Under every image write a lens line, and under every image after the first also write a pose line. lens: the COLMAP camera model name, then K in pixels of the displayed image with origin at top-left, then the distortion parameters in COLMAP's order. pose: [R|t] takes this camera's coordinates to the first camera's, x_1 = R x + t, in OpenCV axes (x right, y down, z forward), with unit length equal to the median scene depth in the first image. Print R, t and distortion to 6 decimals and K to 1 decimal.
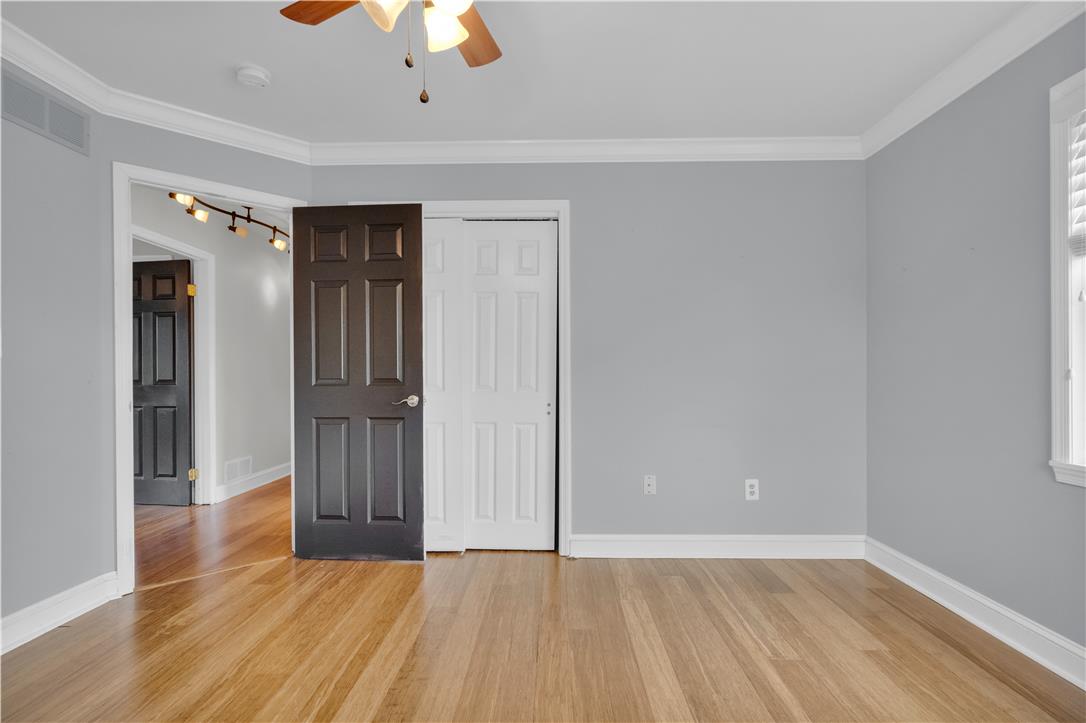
lens RADIAL K [[503.2, 0, 542.5], [0, 503.2, 372.6], [0, 0, 1]] dist [0.000707, 0.000119]
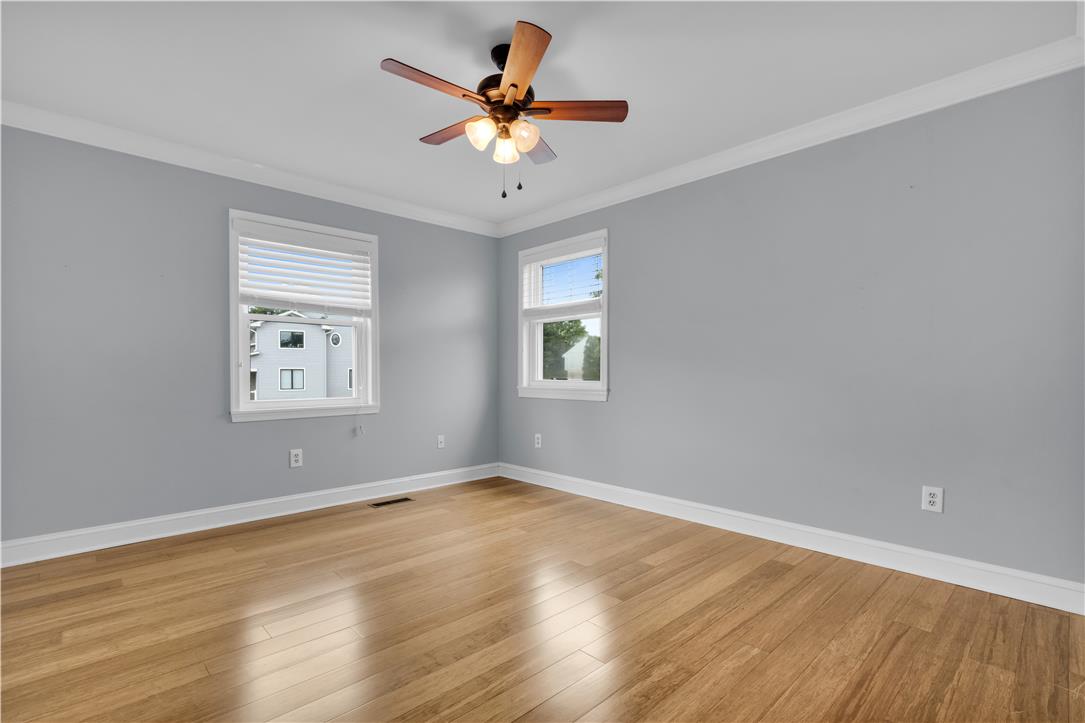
lens RADIAL K [[502.0, 0, 541.8], [0, 502.0, 373.1], [0, 0, 1]] dist [-0.001975, 0.000438]
pose [[-0.703044, -0.001769, 0.711144, -0.958897], [0.001998, 0.999988, 0.004462, 0.025775], [-0.711143, 0.004558, -0.703032, 1.308070]]
